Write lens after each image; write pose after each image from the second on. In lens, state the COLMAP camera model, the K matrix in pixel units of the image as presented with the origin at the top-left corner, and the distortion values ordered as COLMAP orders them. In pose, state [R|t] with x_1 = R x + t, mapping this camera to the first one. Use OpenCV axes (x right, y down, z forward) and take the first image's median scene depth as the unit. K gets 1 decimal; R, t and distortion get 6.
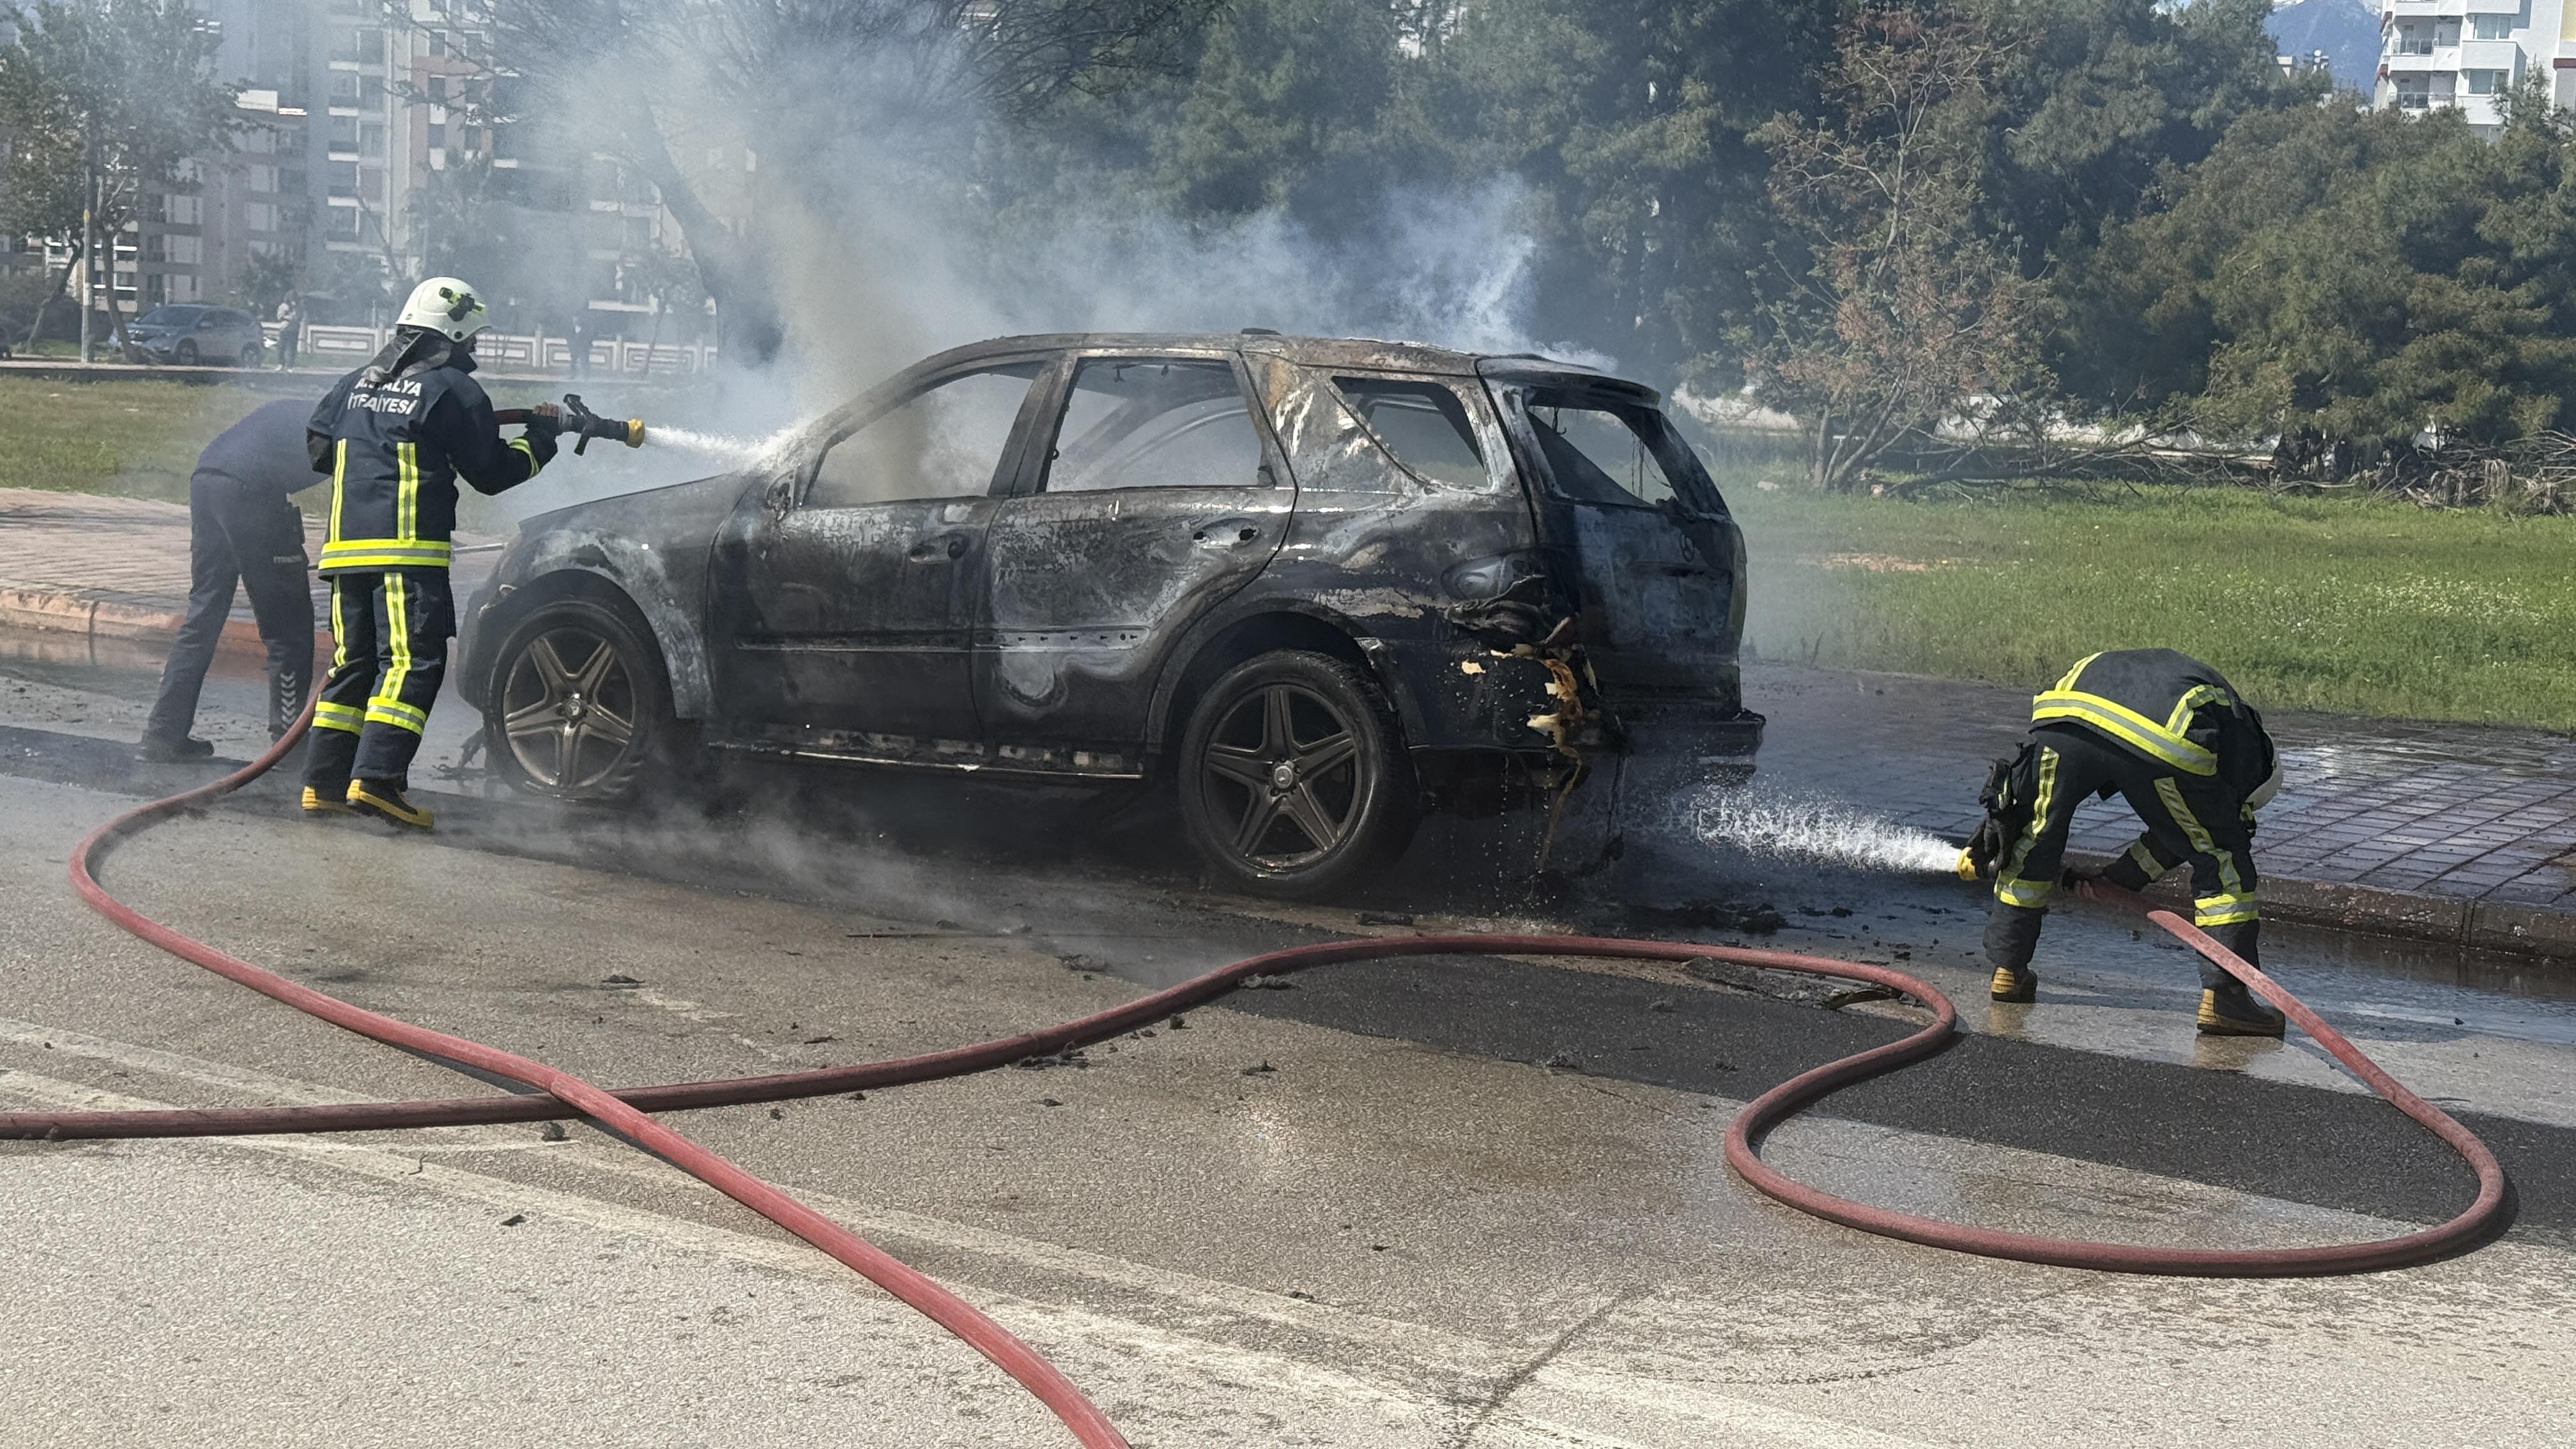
lens RADIAL K [[3615.8, 0, 1288.0], [0, 3615.8, 724.5], [0, 0, 1]] dist [0.163115, -0.114055]
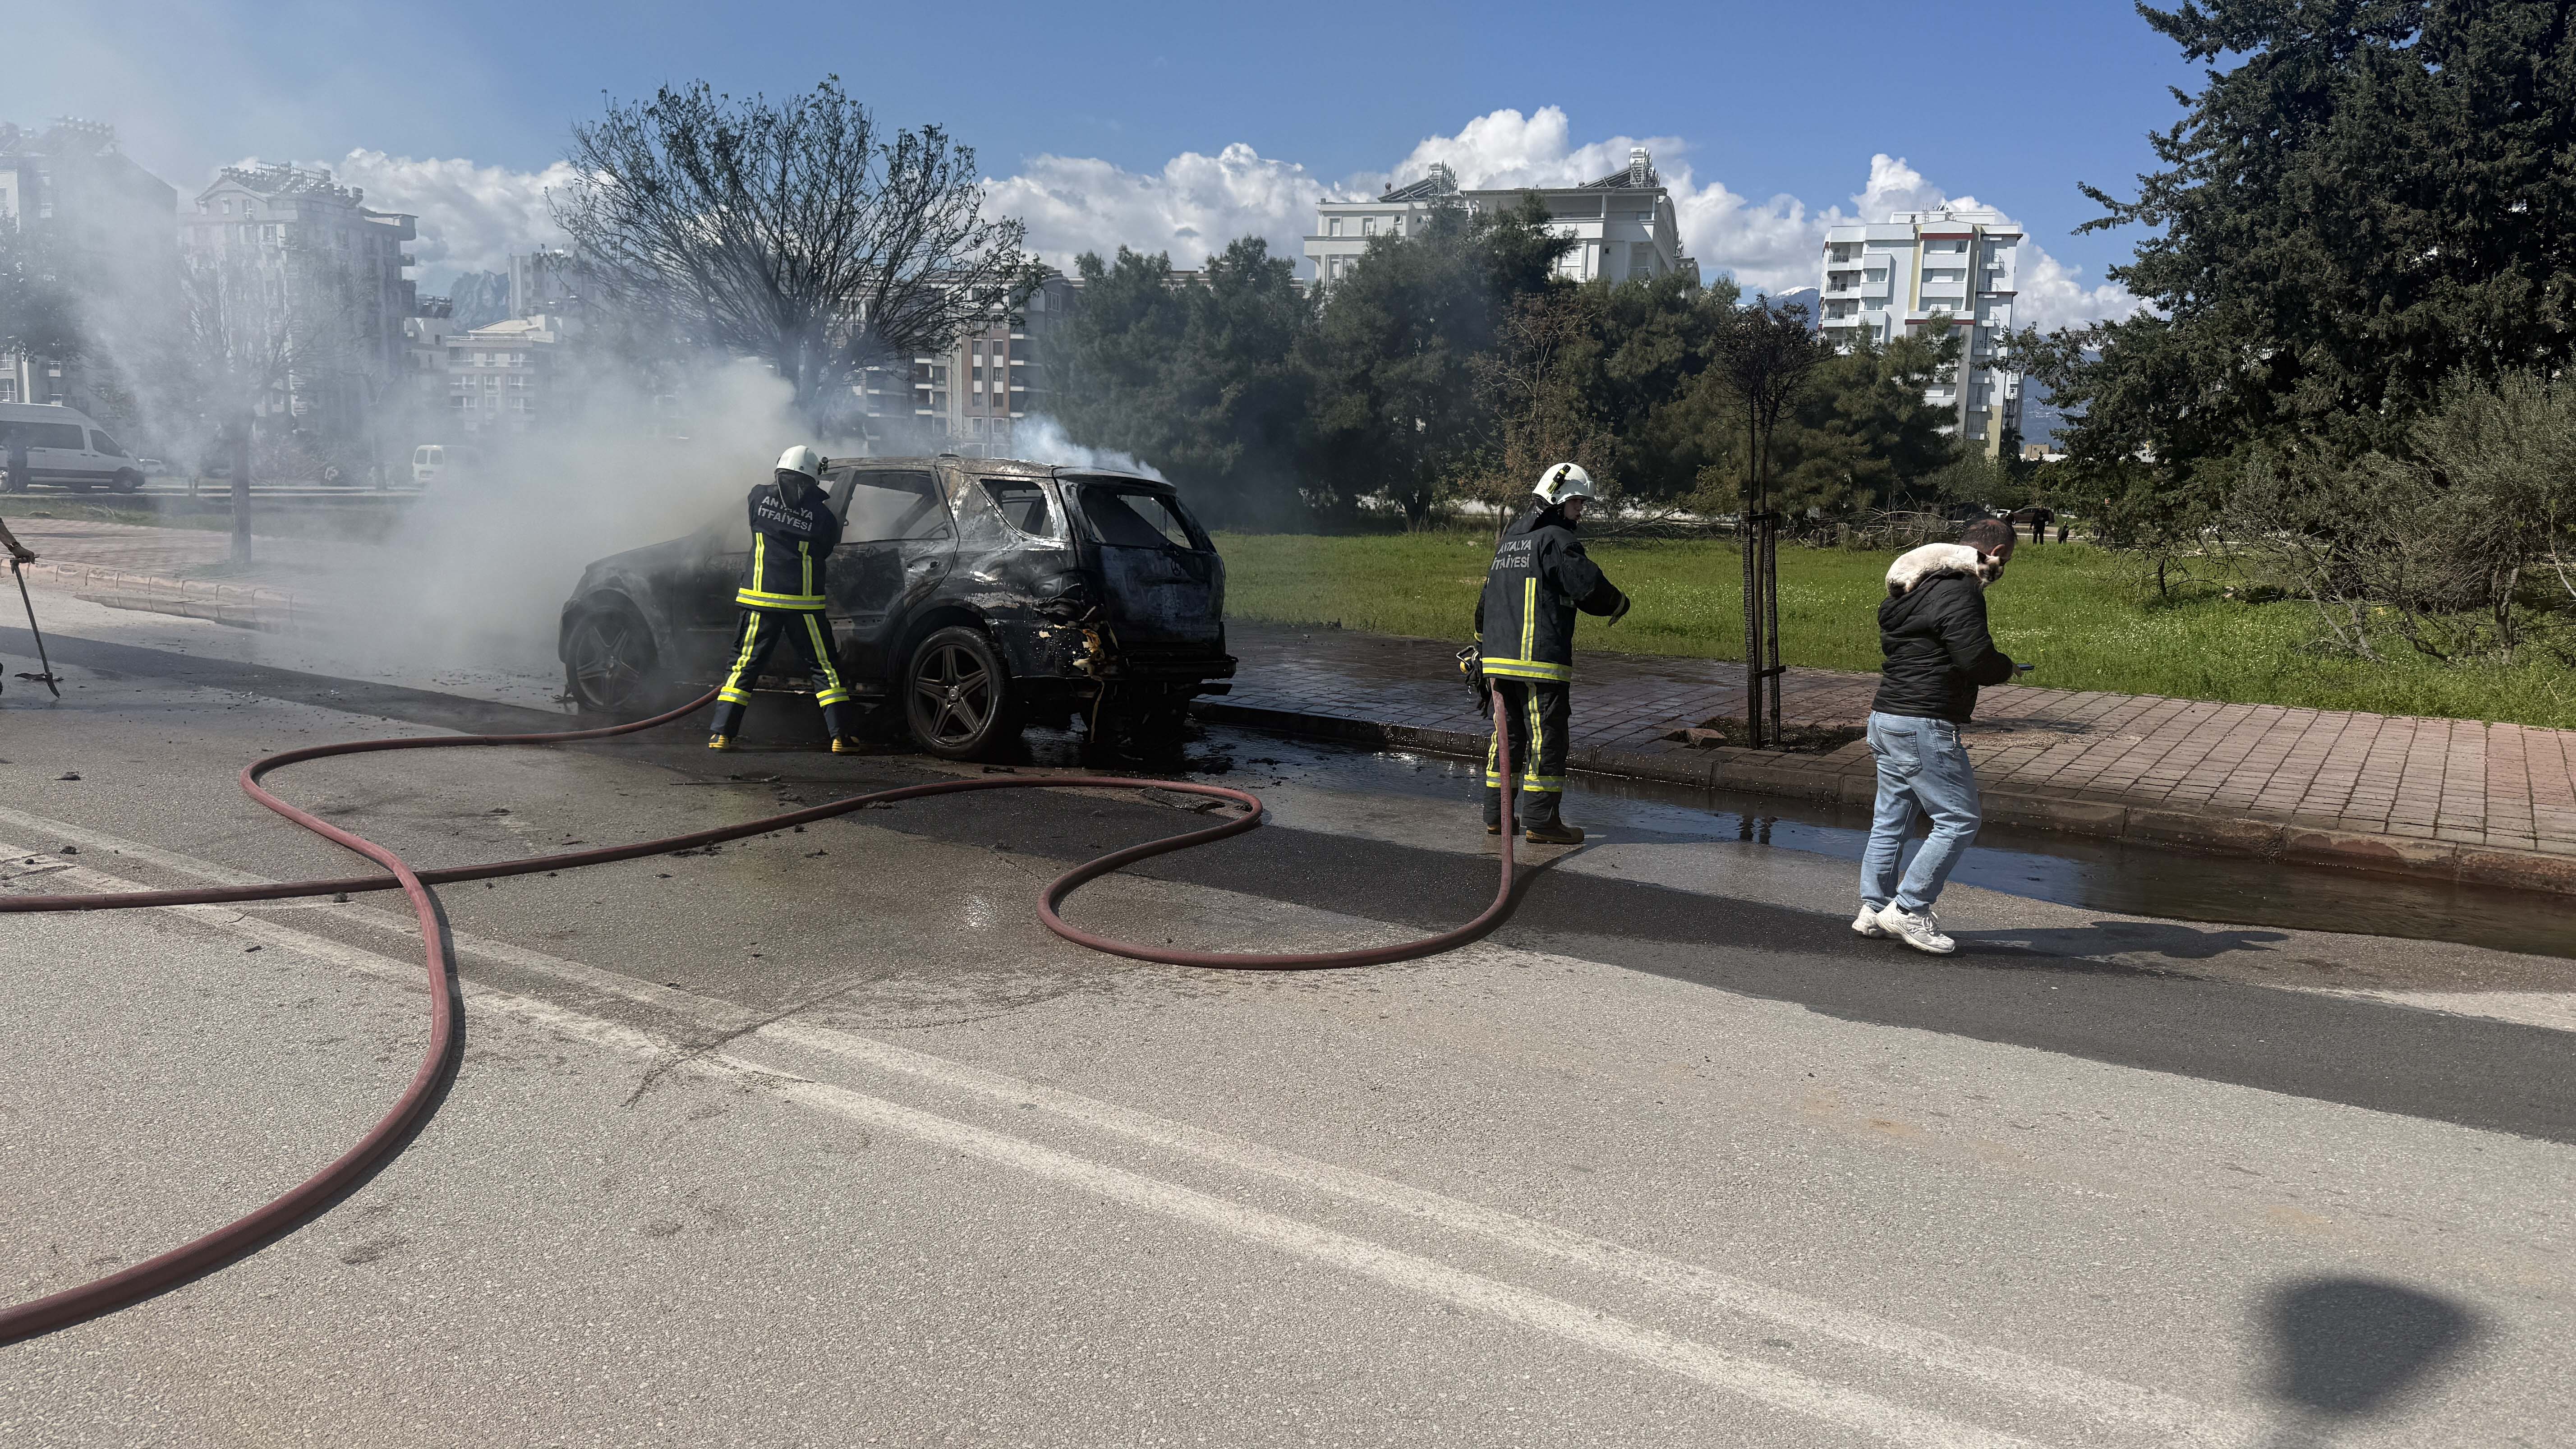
lens RADIAL K [[1815.0, 0, 1288.0], [0, 1815.0, 724.5], [0, 0, 1]] dist [0.189724, -0.347547]
pose [[0.999844, -0.017659, -0.000550, 0.140062], [0.017668, 0.999386, 0.030240, 0.003803], [0.000016, -0.030245, 0.999543, 0.045771]]
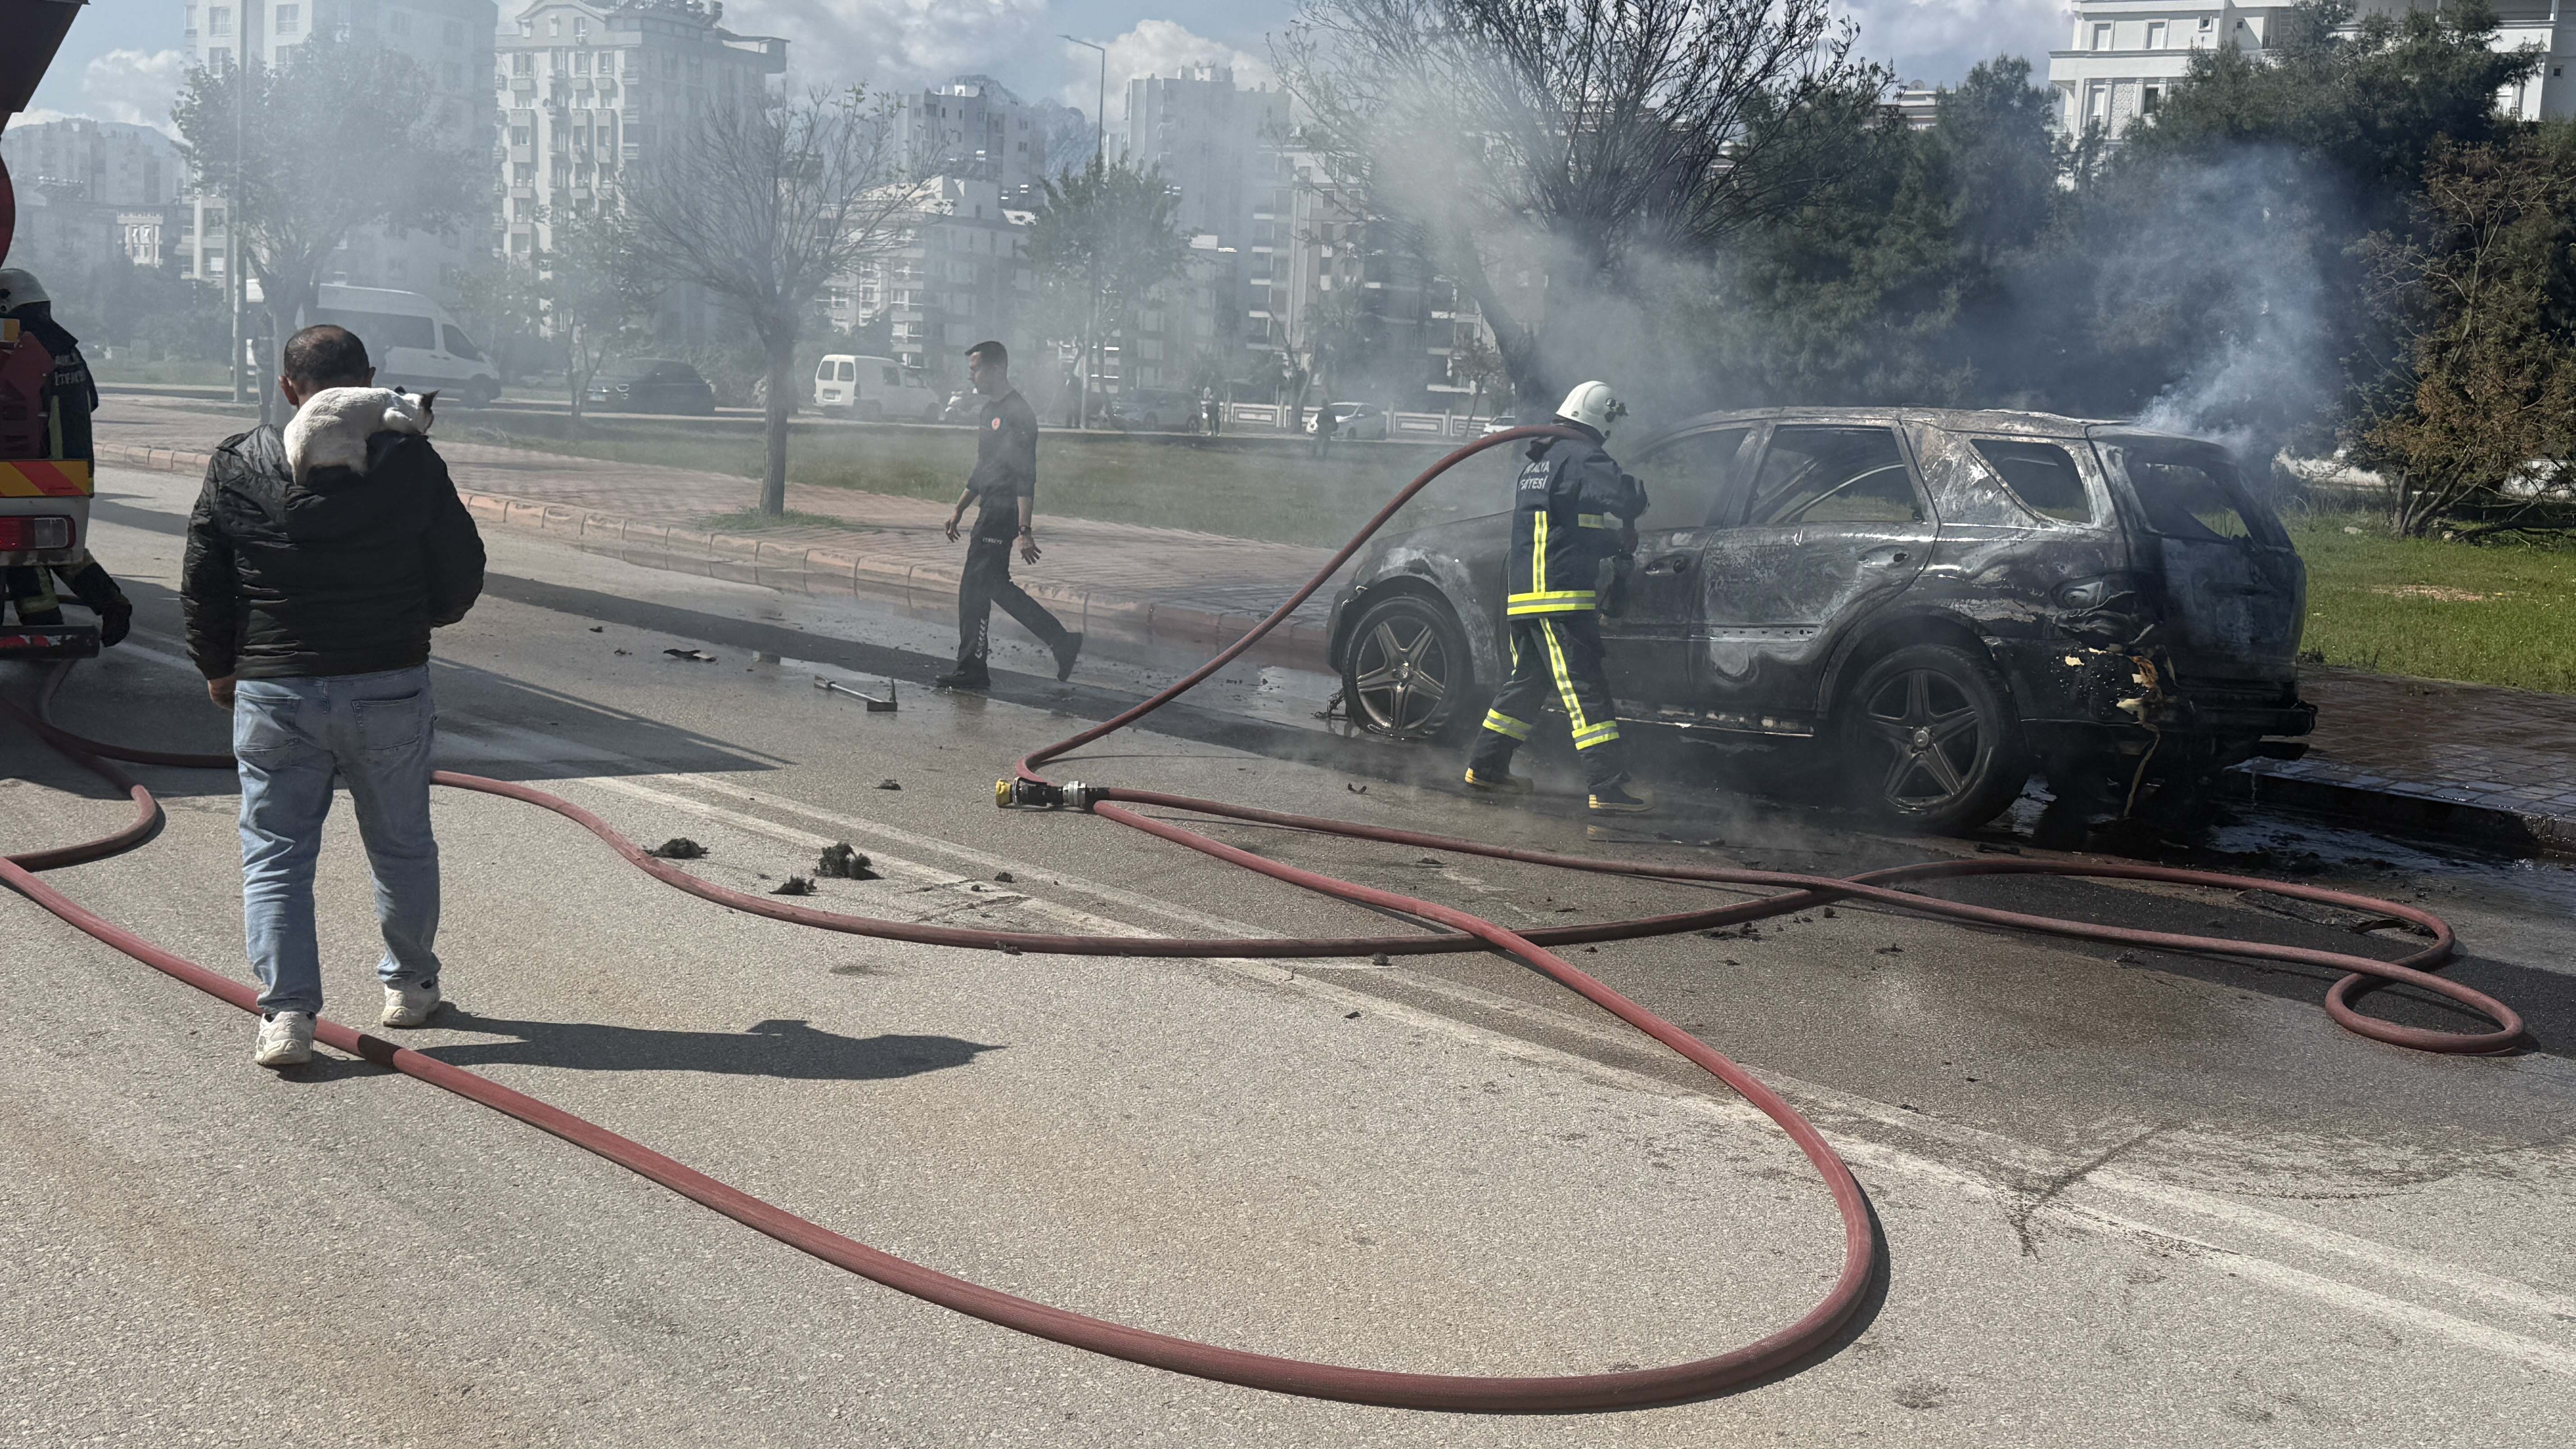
lens RADIAL K [[2696.1, 0, 1288.0], [0, 2696.1, 724.5], [0, 0, 1]] dist [0.213183, -0.467338]
pose [[0.971566, 0.034303, -0.234269, 0.005691], [-0.032217, 0.999400, 0.012729, 0.003238], [0.234565, -0.004820, 0.972088, -0.026737]]
